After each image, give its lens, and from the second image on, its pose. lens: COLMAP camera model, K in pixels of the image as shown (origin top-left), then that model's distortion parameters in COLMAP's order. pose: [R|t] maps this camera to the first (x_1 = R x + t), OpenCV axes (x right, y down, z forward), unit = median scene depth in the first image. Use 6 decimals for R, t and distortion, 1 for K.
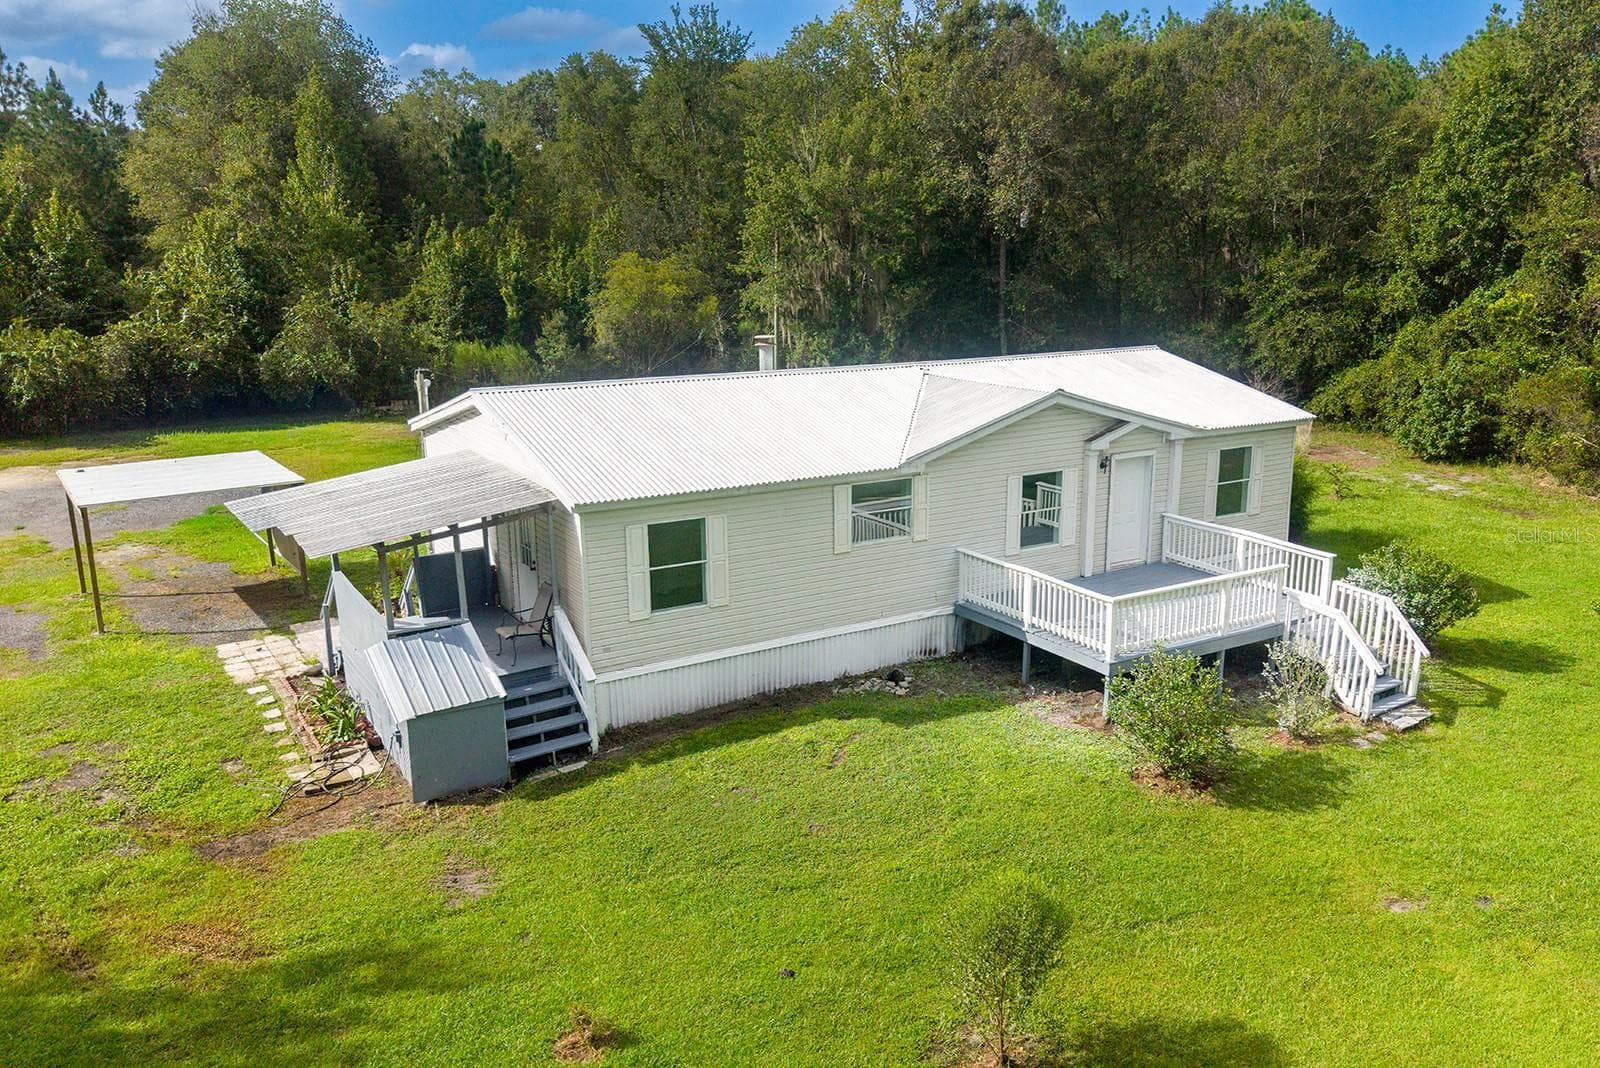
lens RADIAL K [[1230.6, 0, 904.2], [0, 1230.6, 539.4], [0, 0, 1]] dist [0.032292, -0.000193]
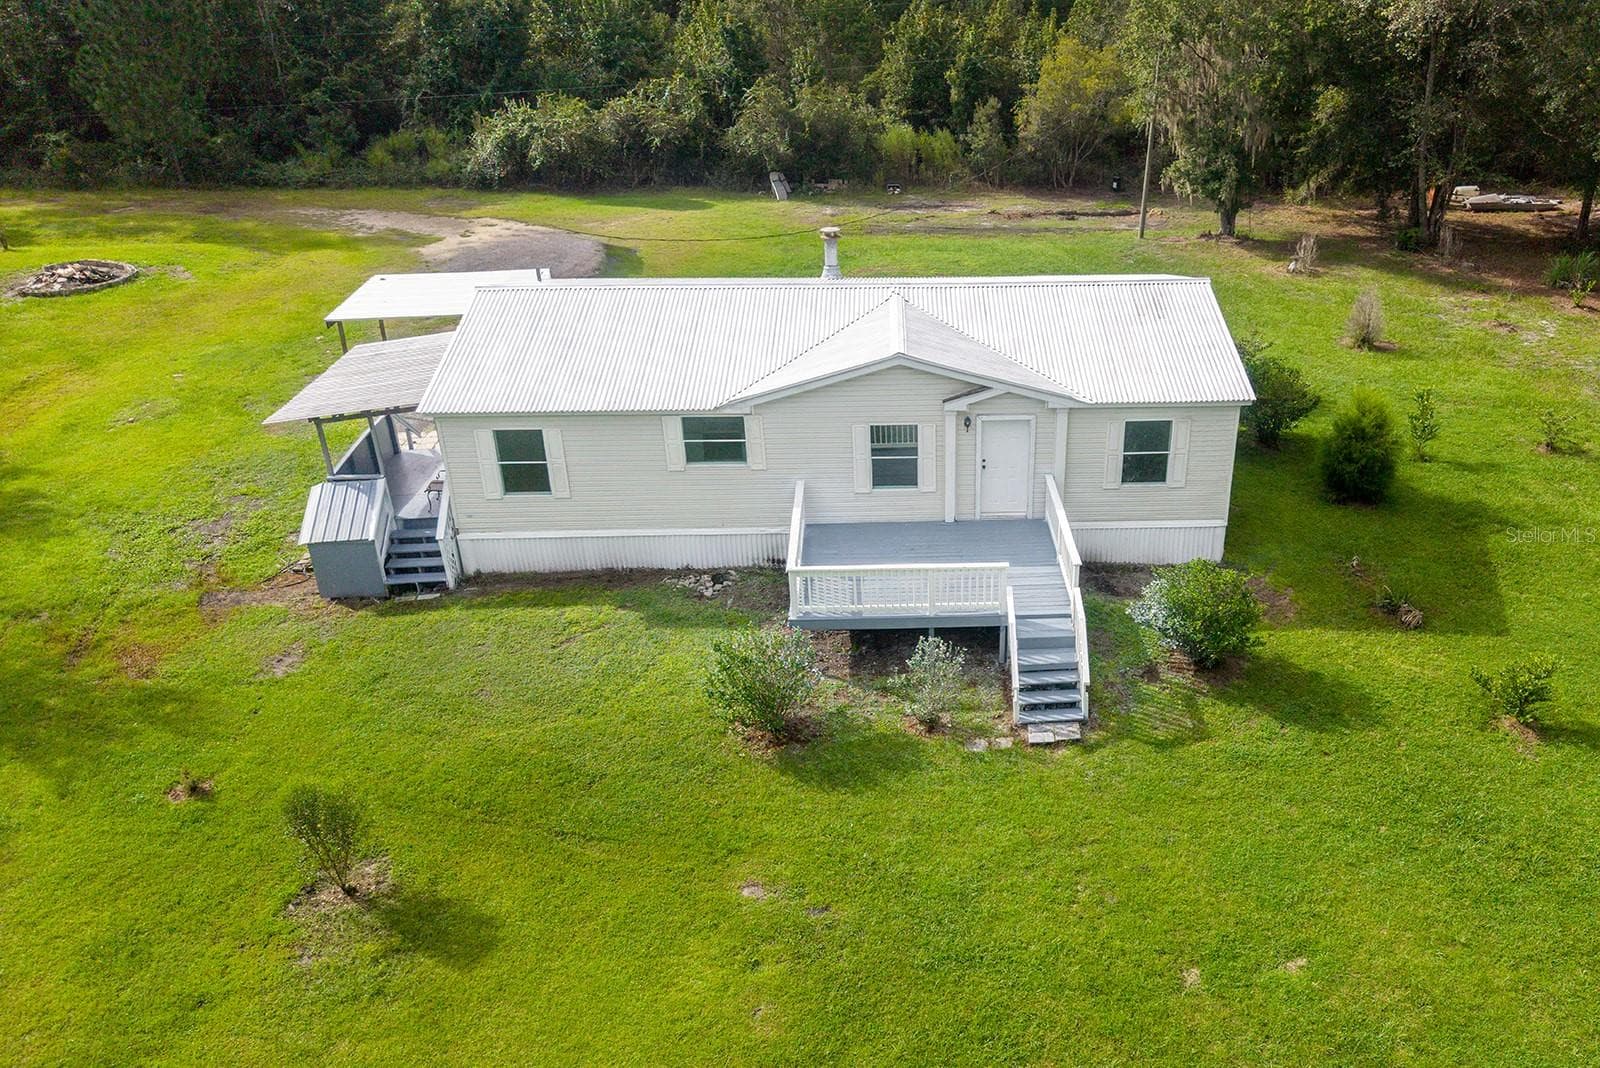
lens RADIAL K [[1298.4, 0, 989.3], [0, 1298.4, 535.6], [0, 0, 1]] dist [0.024031, -0.017992]
pose [[0.870401, 0.224440, -0.438211, 0.770233], [-0.128700, 0.962824, 0.237501, -0.263258], [0.475225, -0.150323, 0.866928, 0.040745]]
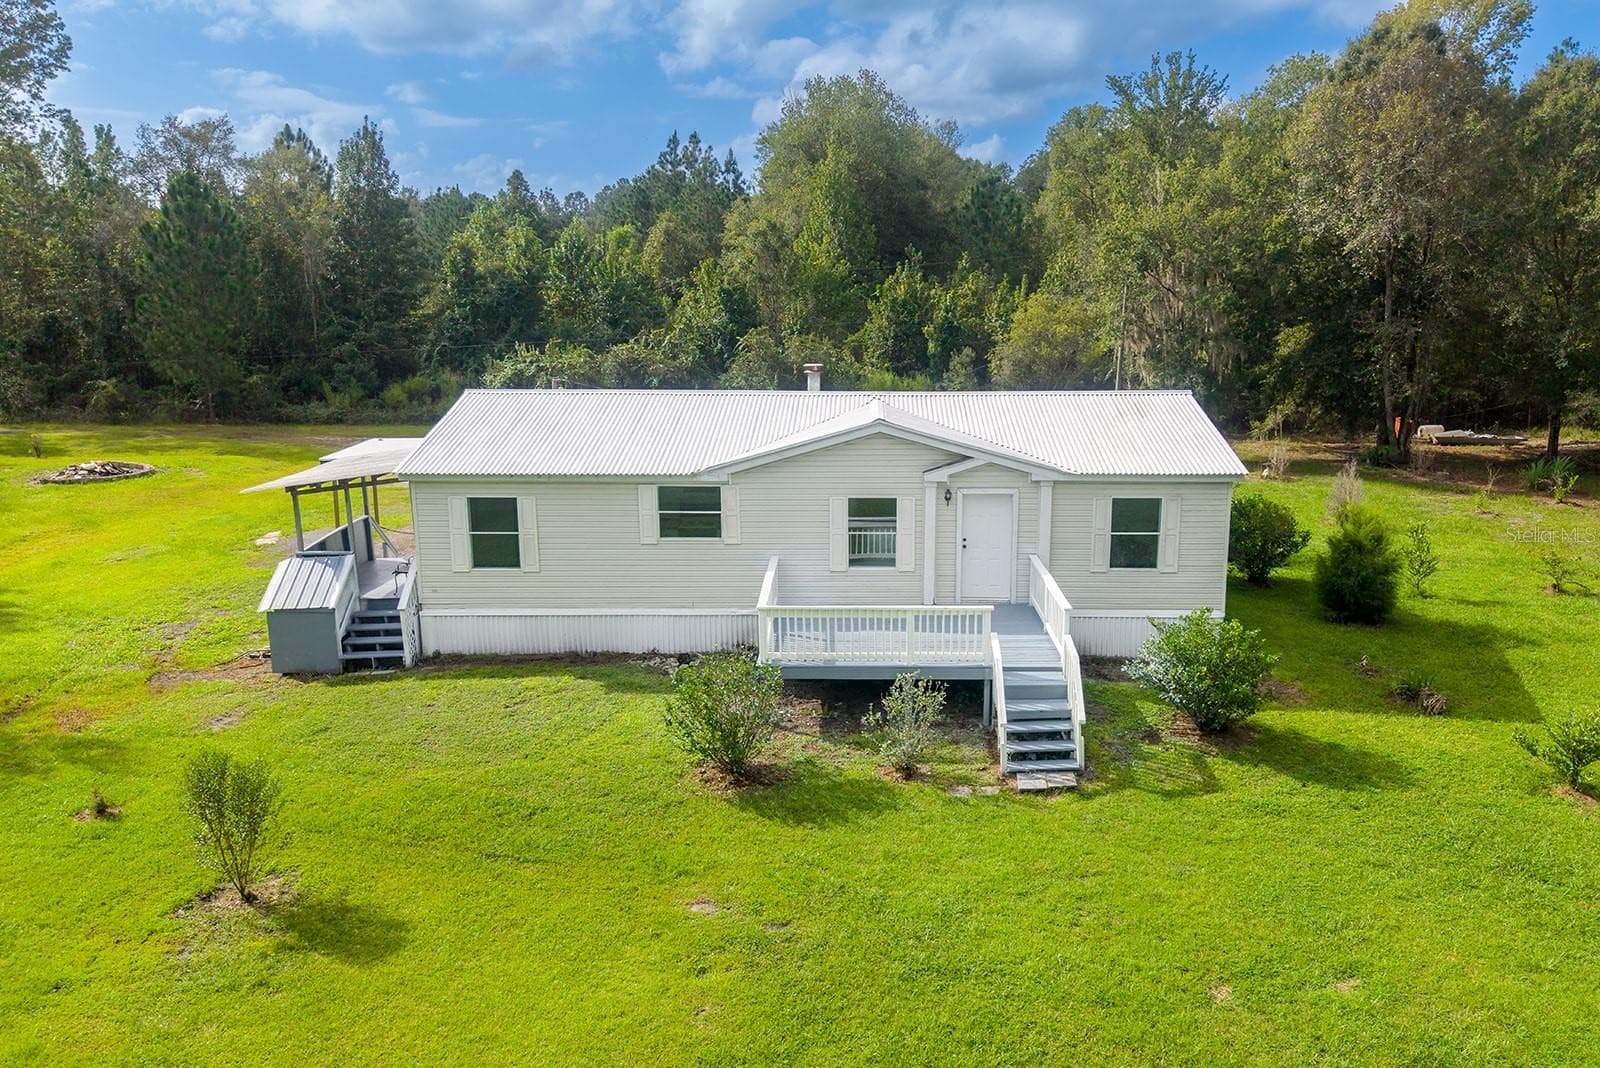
lens RADIAL K [[1267.8, 0, 905.6], [0, 1267.8, 519.2], [0, 0, 1]] dist [0.022538, -0.017968]
pose [[0.848209, 0.101599, -0.519825, 0.763762], [-0.129478, 0.991428, -0.017498, -0.022376], [0.513592, 0.082148, 0.854093, 0.099839]]
